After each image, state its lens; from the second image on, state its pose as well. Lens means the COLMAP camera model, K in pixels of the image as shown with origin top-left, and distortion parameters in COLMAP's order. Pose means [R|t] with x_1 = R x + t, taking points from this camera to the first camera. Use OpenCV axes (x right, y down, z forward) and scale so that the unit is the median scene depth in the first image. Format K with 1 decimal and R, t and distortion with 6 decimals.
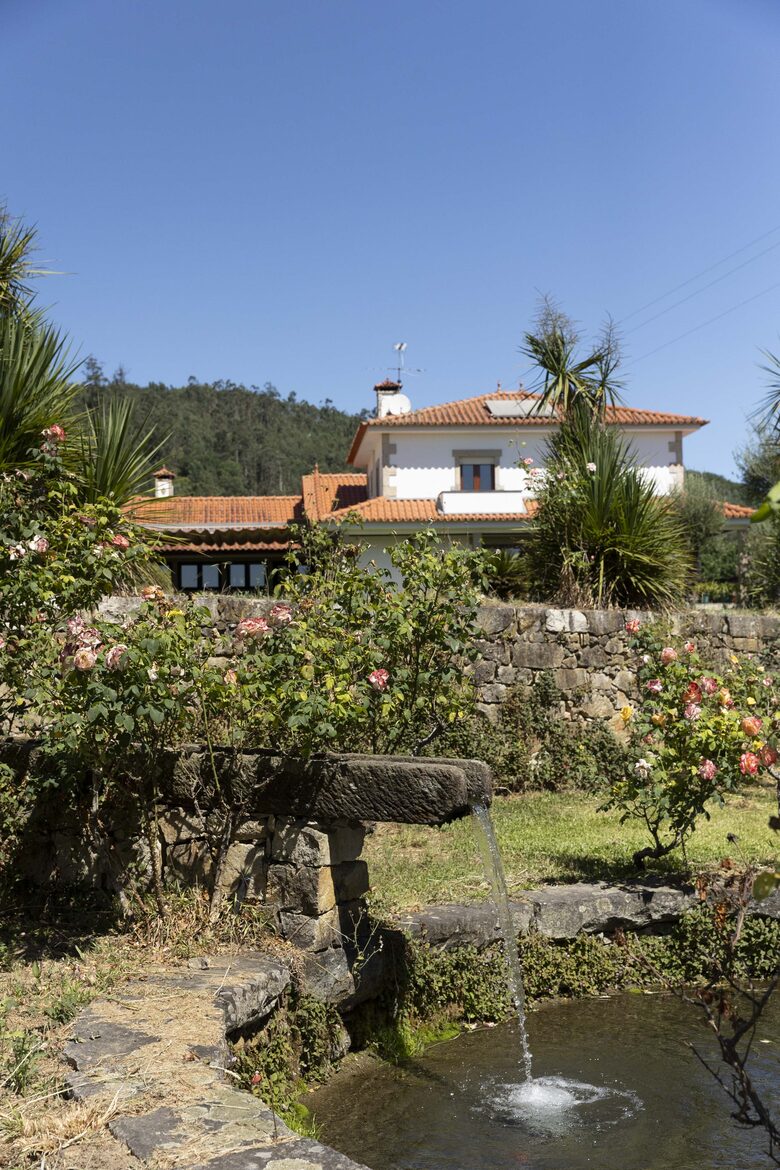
lens RADIAL K [[1514.9, 0, 390.0], [0, 1514.9, 585.0], [0, 0, 1]] dist [0.011674, 0.005593]
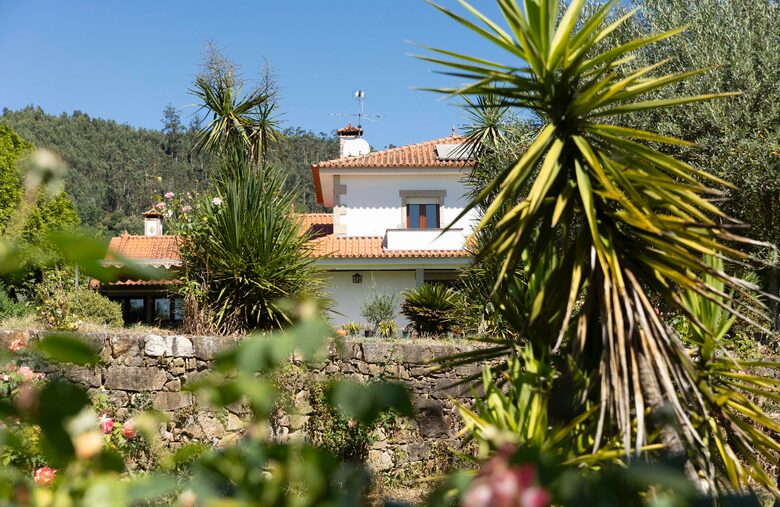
lens RADIAL K [[1429.4, 0, 390.0], [0, 1429.4, 253.5], [0, 0, 1]] dist [-0.007185, 0.027826]
pose [[0.998833, 0.001600, -0.048279, 0.308886], [-0.003835, 0.998923, -0.046234, 0.004577], [0.048153, 0.046365, 0.997763, 0.009923]]
